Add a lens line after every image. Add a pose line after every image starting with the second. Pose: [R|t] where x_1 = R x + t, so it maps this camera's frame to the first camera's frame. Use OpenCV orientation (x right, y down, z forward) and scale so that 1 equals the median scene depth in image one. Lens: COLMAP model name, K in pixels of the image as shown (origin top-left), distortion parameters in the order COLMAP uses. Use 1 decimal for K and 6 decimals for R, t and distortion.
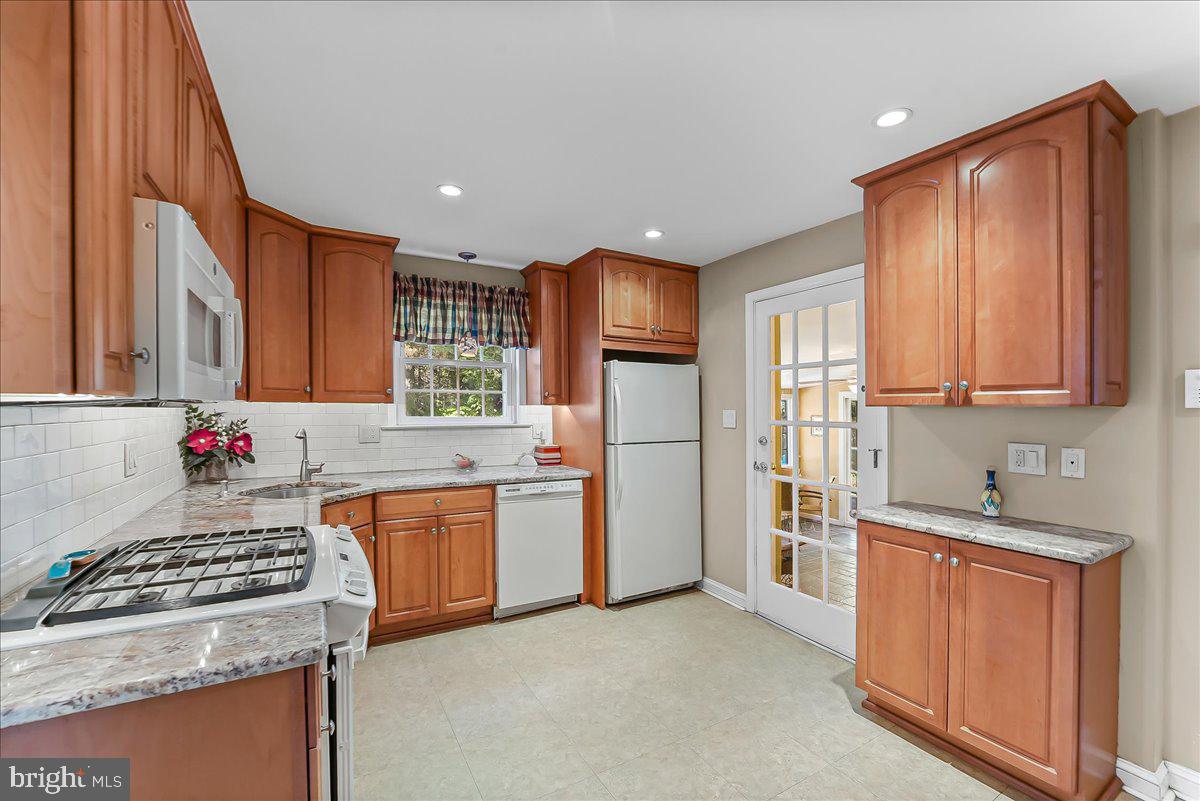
lens RADIAL K [[499.3, 0, 593.3], [0, 499.3, 408.2], [0, 0, 1]] dist [-0.016851, -0.000352]
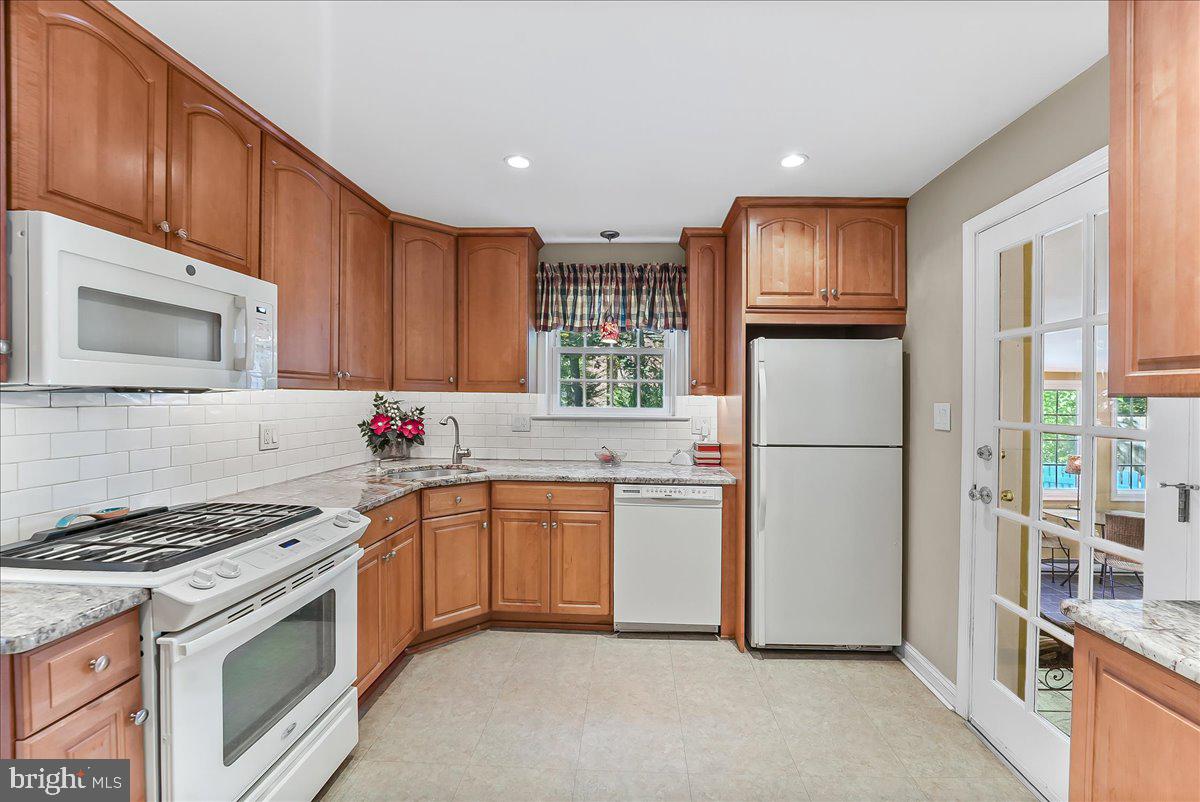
lens RADIAL K [[499.3, 0, 607.3], [0, 499.3, 403.9], [0, 0, 1]] dist [-0.016851, -0.000352]
pose [[0.852551, 0.011211, -0.522523, 0.247782], [-0.007677, 0.999931, 0.008928, 0.001997], [0.522587, -0.003600, 0.852578, 0.213573]]
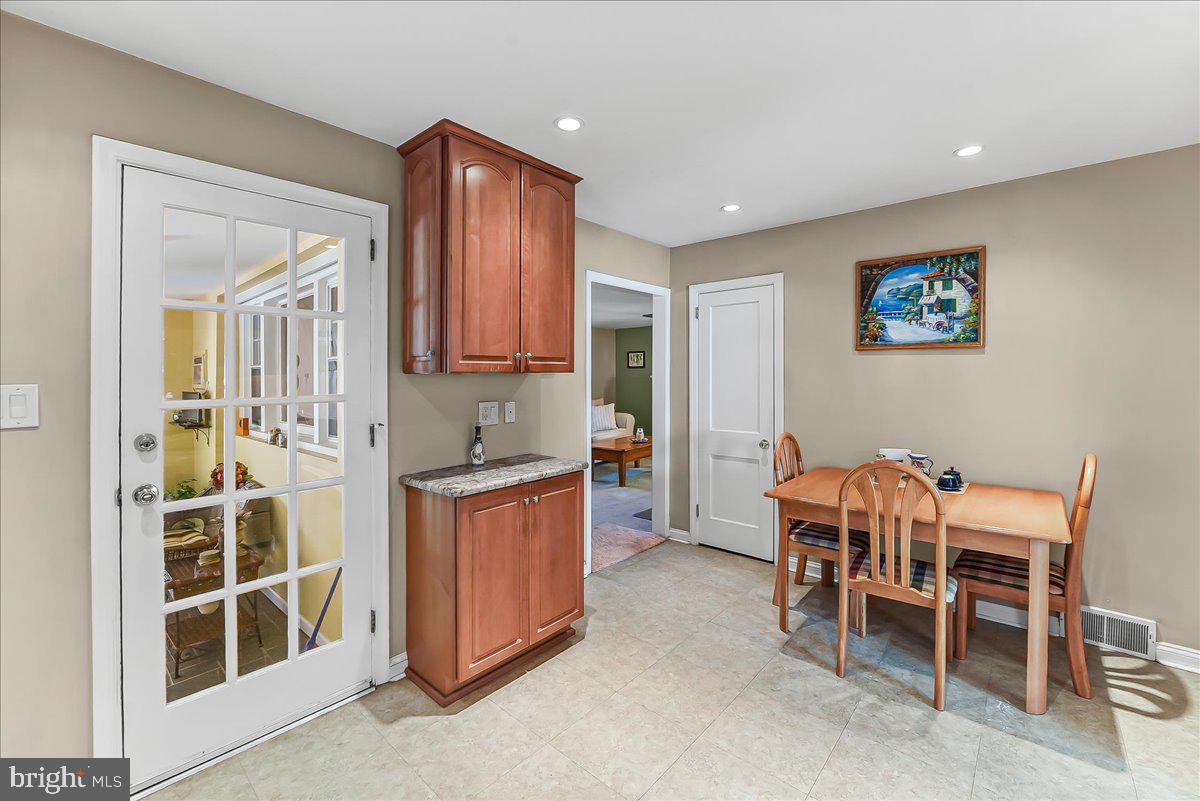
lens RADIAL K [[489.6, 0, 611.4], [0, 489.6, 366.6], [0, 0, 1]] dist [-0.003038, -0.000228]
pose [[-0.315731, 0.005879, 0.948831, -0.270382], [0.005055, 0.999977, -0.004513, -0.007624], [-0.948835, 0.003371, -0.315753, 0.671314]]
